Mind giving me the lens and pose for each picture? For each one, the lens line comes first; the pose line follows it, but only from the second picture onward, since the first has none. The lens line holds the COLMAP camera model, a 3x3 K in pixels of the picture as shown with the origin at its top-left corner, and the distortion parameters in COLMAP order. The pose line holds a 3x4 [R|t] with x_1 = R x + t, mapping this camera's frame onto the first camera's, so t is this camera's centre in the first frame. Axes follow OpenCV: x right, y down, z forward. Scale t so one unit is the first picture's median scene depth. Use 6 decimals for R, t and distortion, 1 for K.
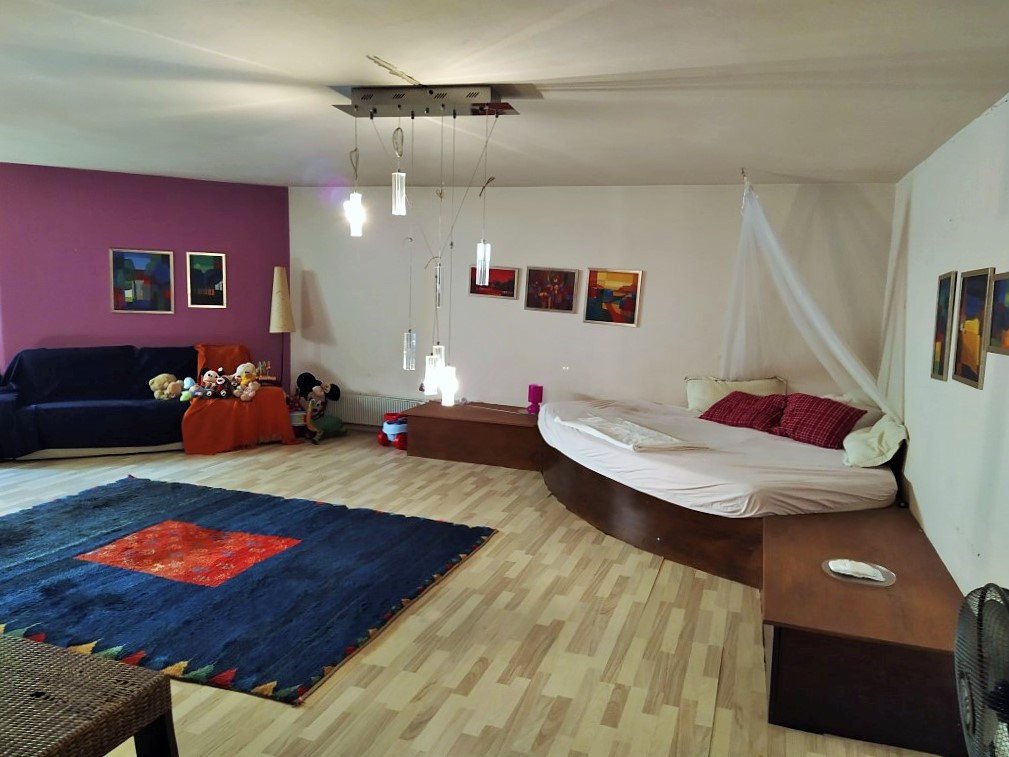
lens RADIAL K [[740.4, 0, 503.7], [0, 740.4, 381.7], [0, 0, 1]] dist [0.087321, -0.118239]
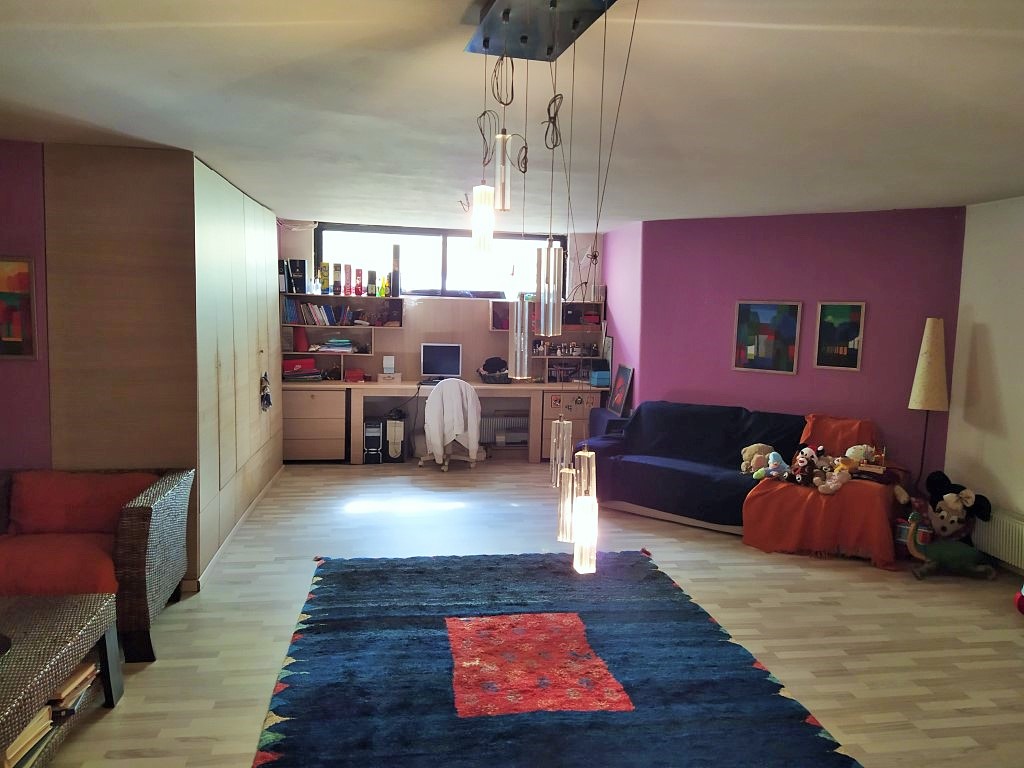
lens RADIAL K [[751.4, 0, 511.2], [0, 751.4, 387.3], [0, 0, 1]] dist [0.087321, -0.118239]
pose [[0.465438, 0.075651, -0.881841, 0.170918], [-0.134168, 0.990857, 0.014188, -0.047581], [0.874852, 0.111711, 0.471333, 0.330249]]
